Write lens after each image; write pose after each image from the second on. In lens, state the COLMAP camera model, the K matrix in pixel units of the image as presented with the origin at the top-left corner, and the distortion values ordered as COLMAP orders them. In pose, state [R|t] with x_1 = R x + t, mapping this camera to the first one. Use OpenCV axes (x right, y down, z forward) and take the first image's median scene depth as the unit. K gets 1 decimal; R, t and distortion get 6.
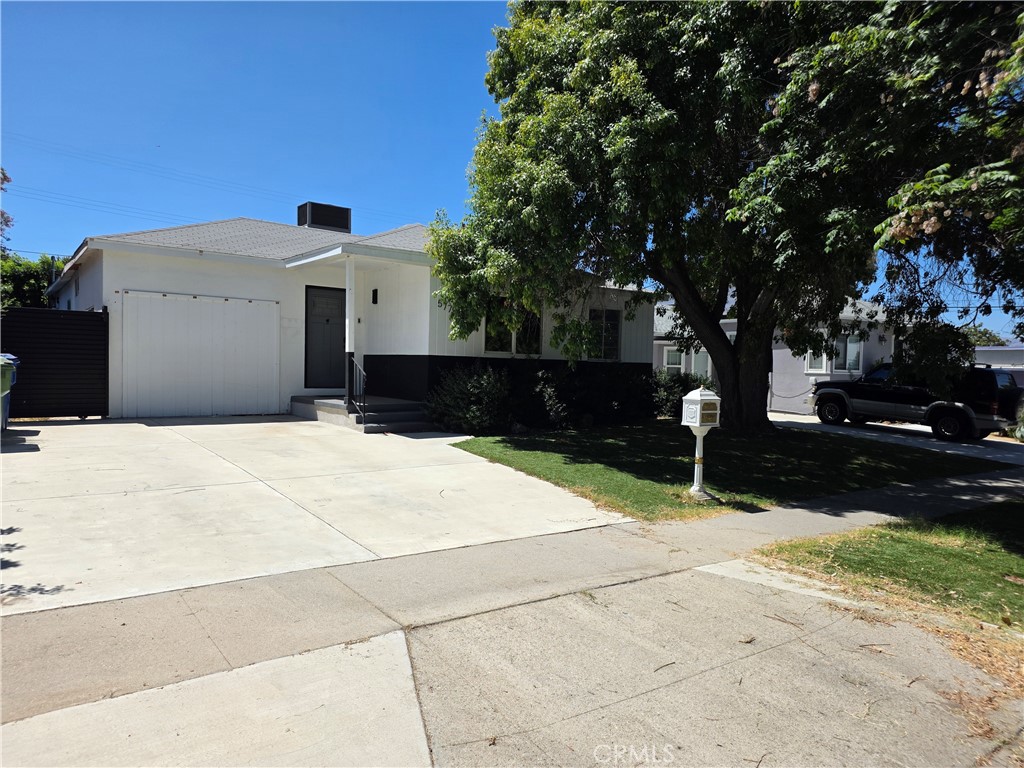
lens RADIAL K [[687.4, 0, 508.4], [0, 687.4, 381.6], [0, 0, 1]] dist [0.034950, -0.016383]
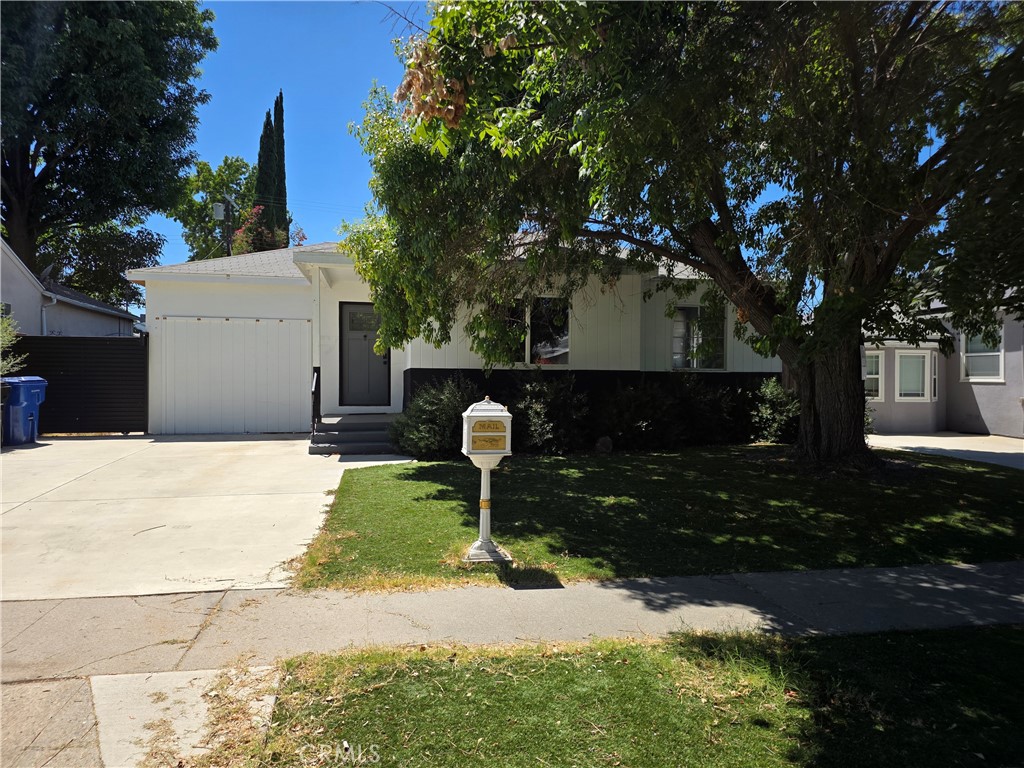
lens RADIAL K [[687.4, 0, 512.0], [0, 687.4, 384.8], [0, 0, 1]] dist [0.034950, -0.016383]
pose [[0.906391, -0.018445, -0.422037, 0.468147], [0.008140, 0.999623, -0.026206, 0.009495], [0.422361, 0.020317, 0.906200, 0.296108]]
